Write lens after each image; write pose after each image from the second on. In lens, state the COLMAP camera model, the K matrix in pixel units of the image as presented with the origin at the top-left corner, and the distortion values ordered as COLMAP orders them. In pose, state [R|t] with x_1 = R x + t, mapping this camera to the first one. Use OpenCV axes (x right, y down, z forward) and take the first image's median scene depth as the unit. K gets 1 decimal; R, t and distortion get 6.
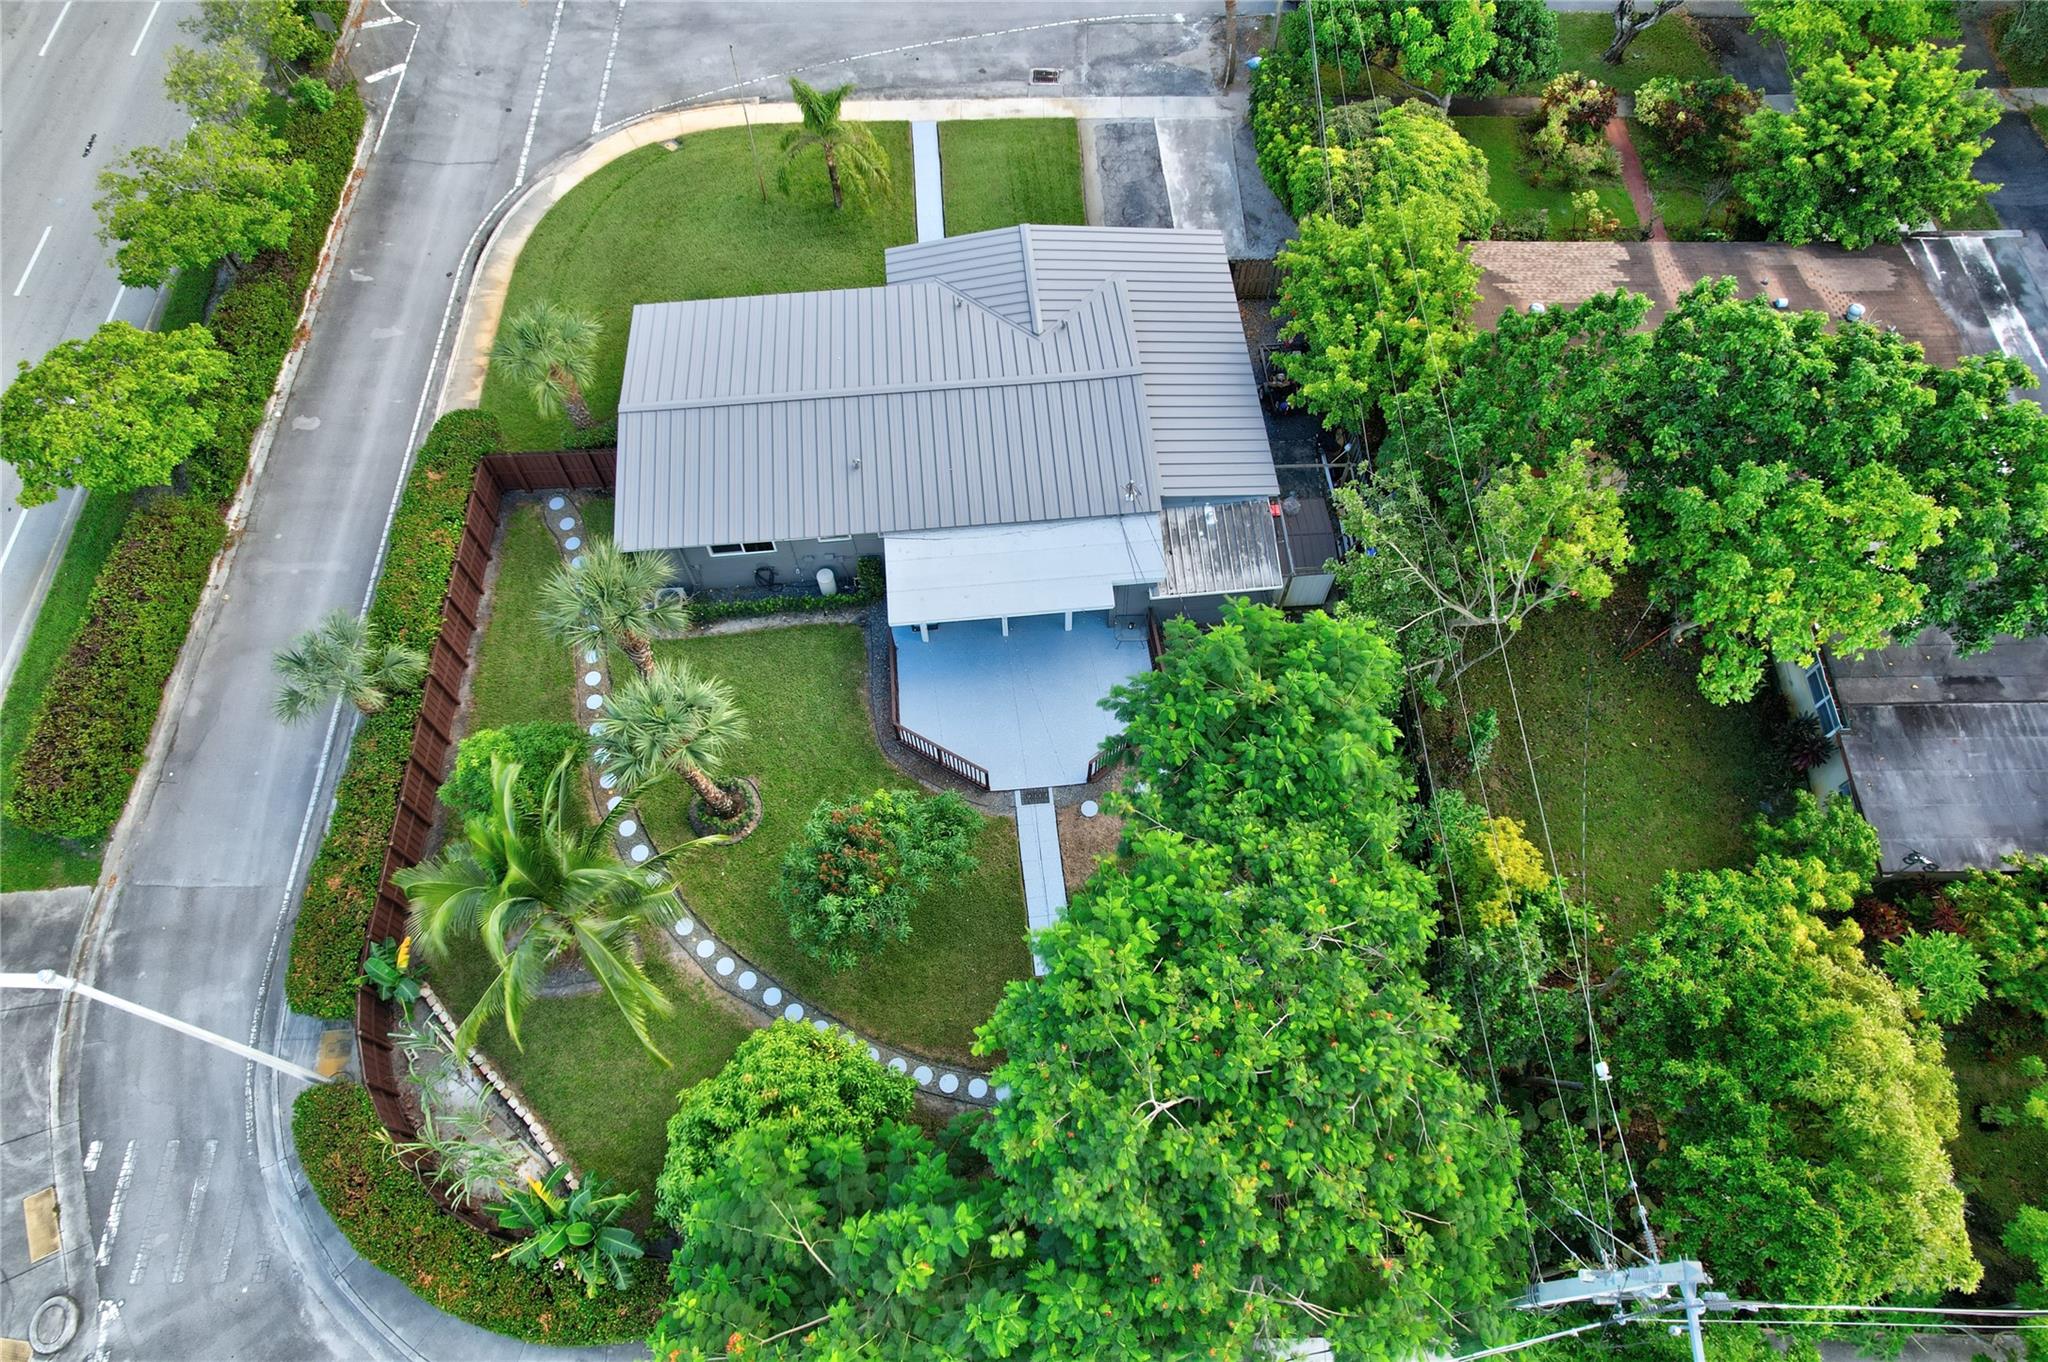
lens RADIAL K [[1305.8, 0, 1032.9], [0, 1305.8, 678.9], [0, 0, 1]] dist [-0.073605, 0.067645]
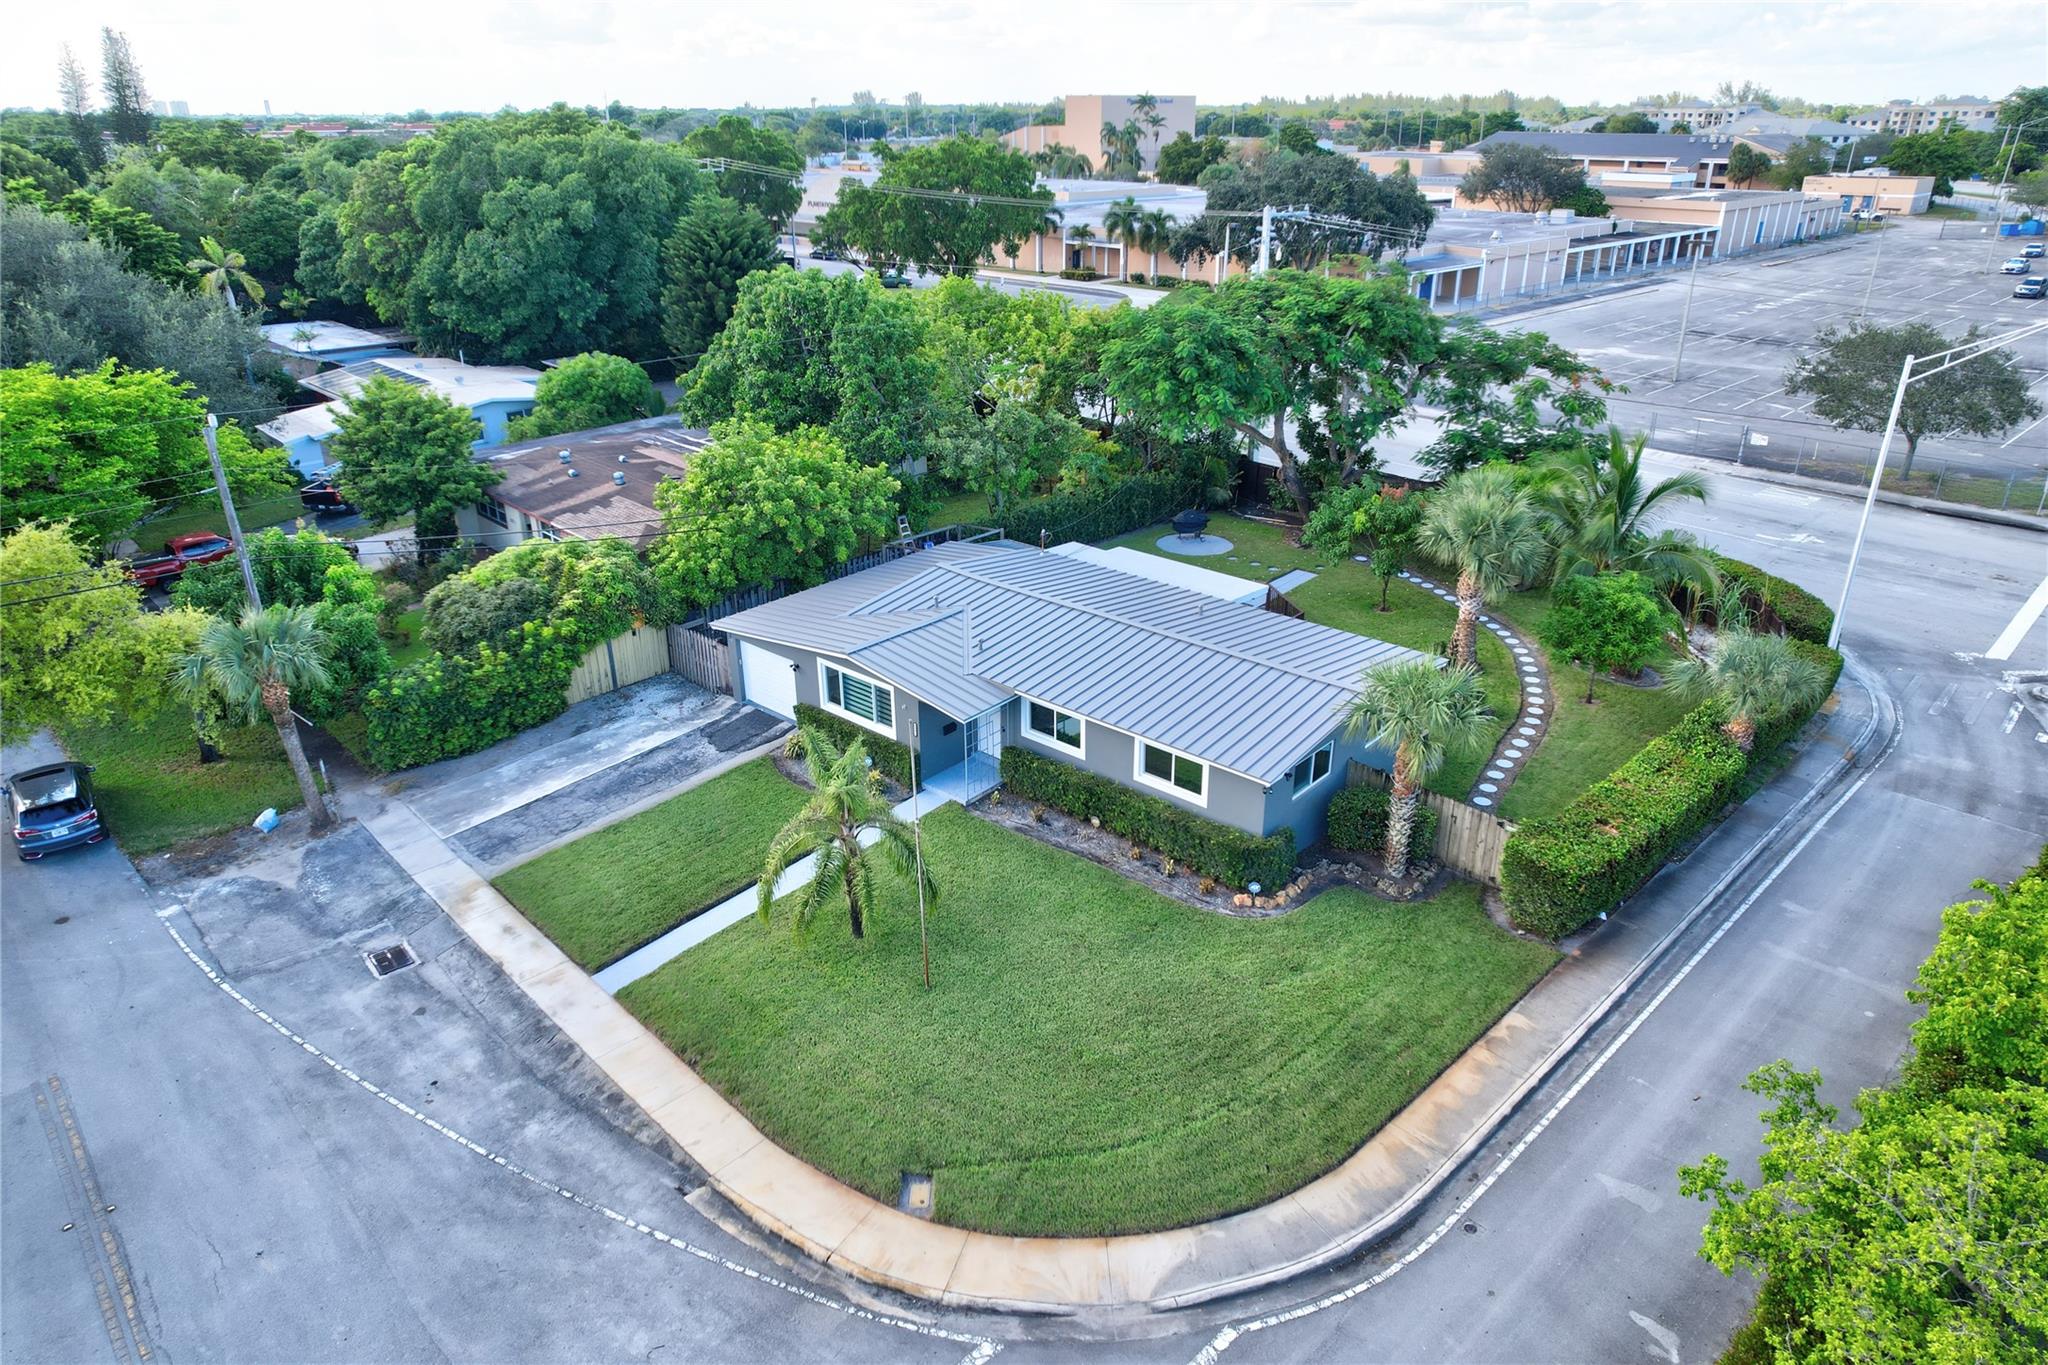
lens RADIAL K [[1305.8, 0, 1032.9], [0, 1305.8, 680.4], [0, 0, 1]] dist [-0.073605, 0.067645]
pose [[-0.689323, -0.285134, 0.665982, -0.649108], [0.645202, 0.176445, 0.743358, -0.878165], [-0.329466, 0.942107, 0.062342, 0.891195]]
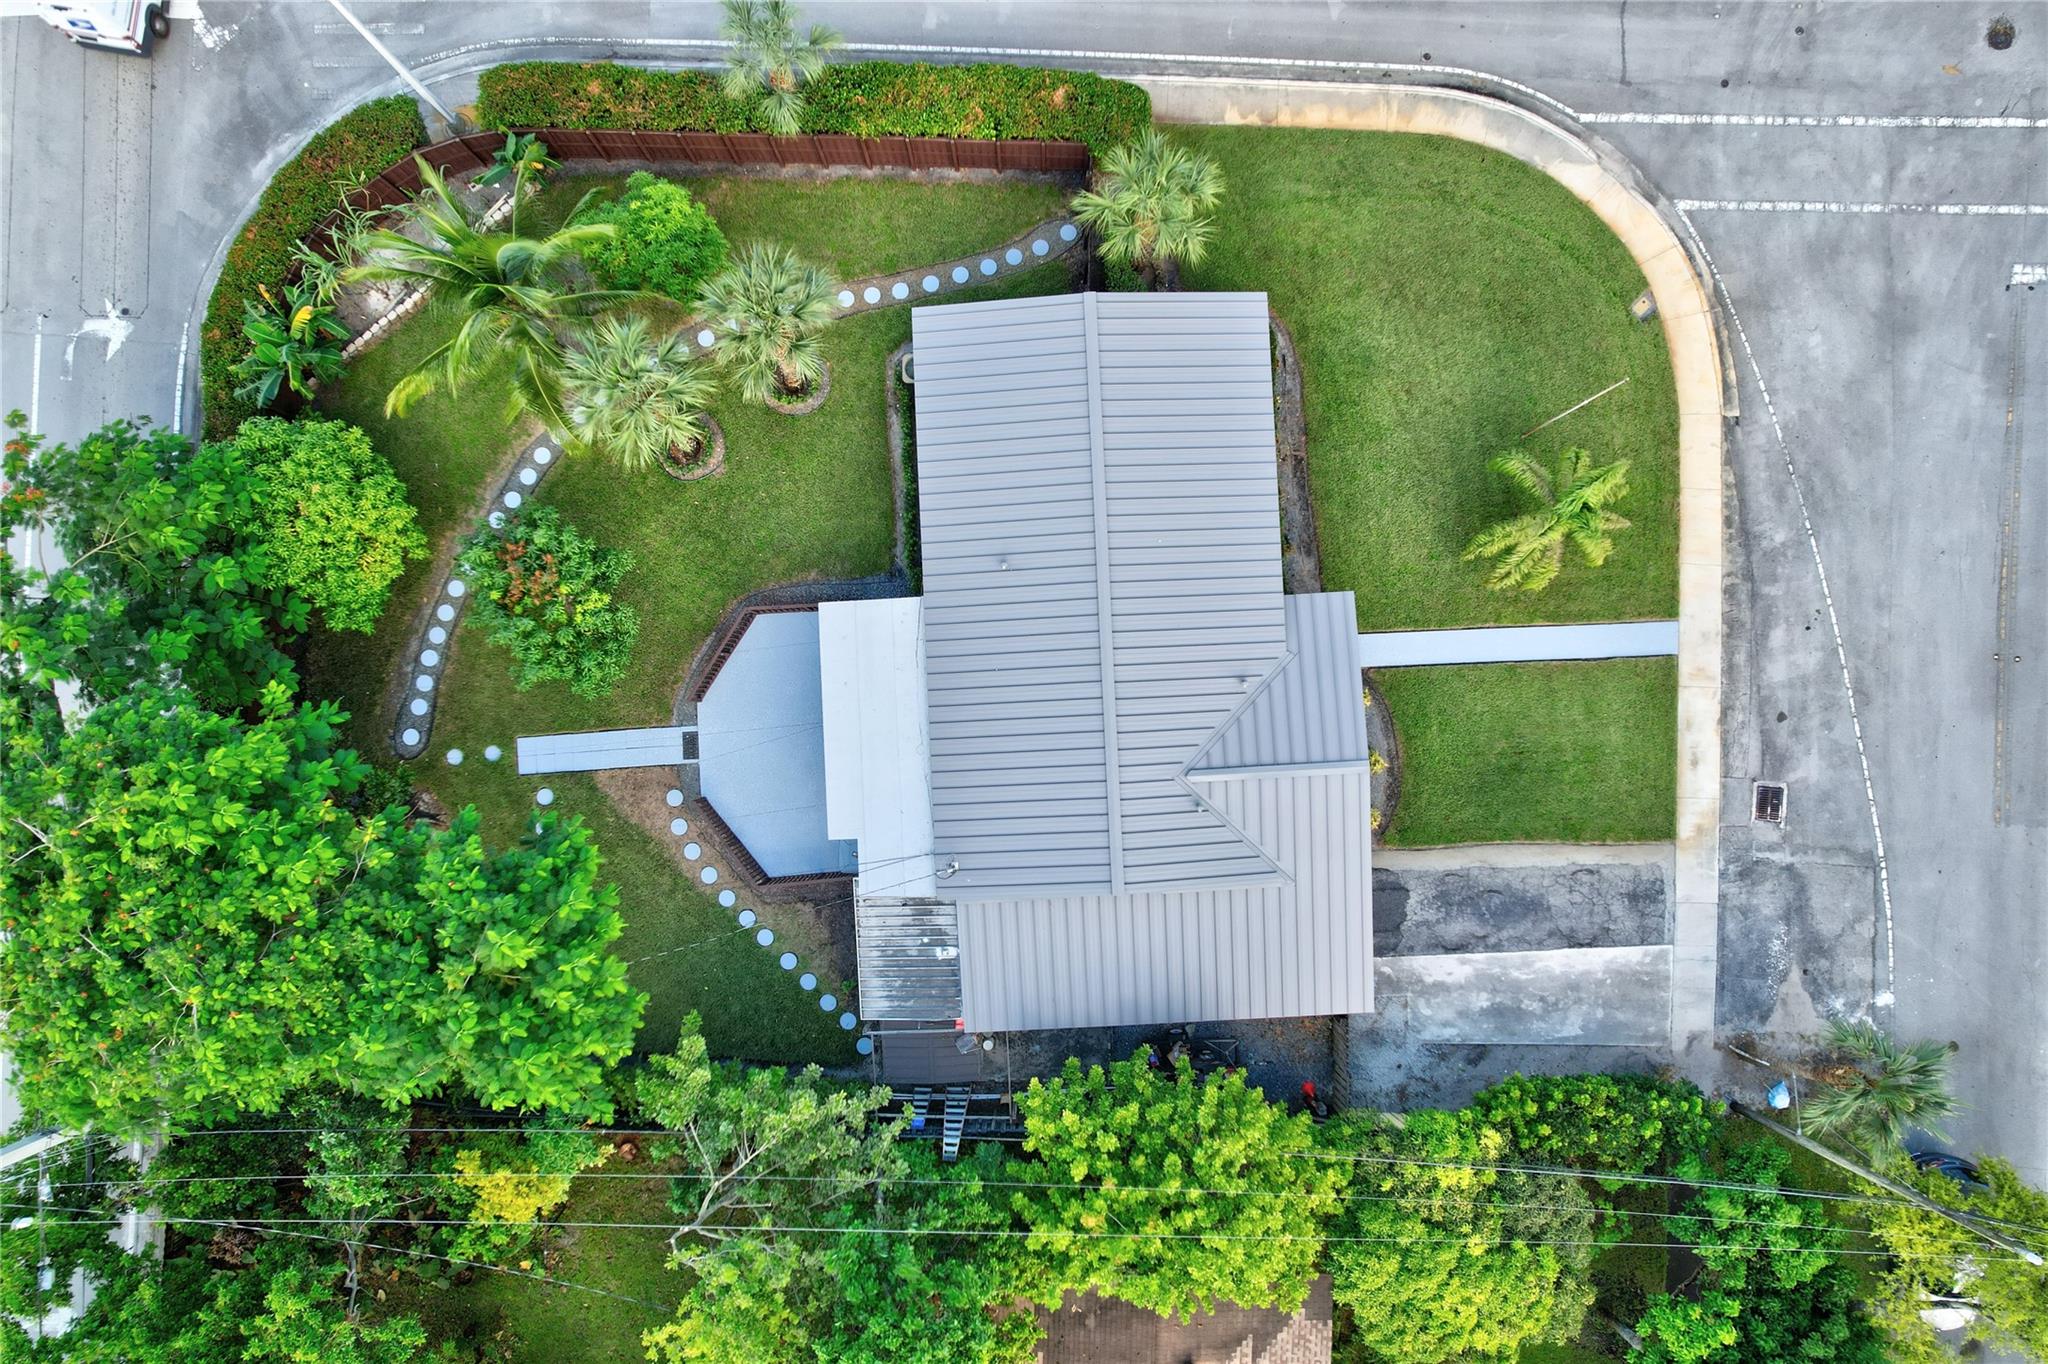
lens RADIAL K [[1305.8, 0, 1032.9], [0, 1305.8, 679.9], [0, 0, 1]] dist [-0.073605, 0.067645]
pose [[-0.040882, 0.998948, -0.020766, -0.033221], [-0.881251, -0.026255, 0.471919, -0.525938], [0.470878, 0.037593, 0.881397, 0.189812]]
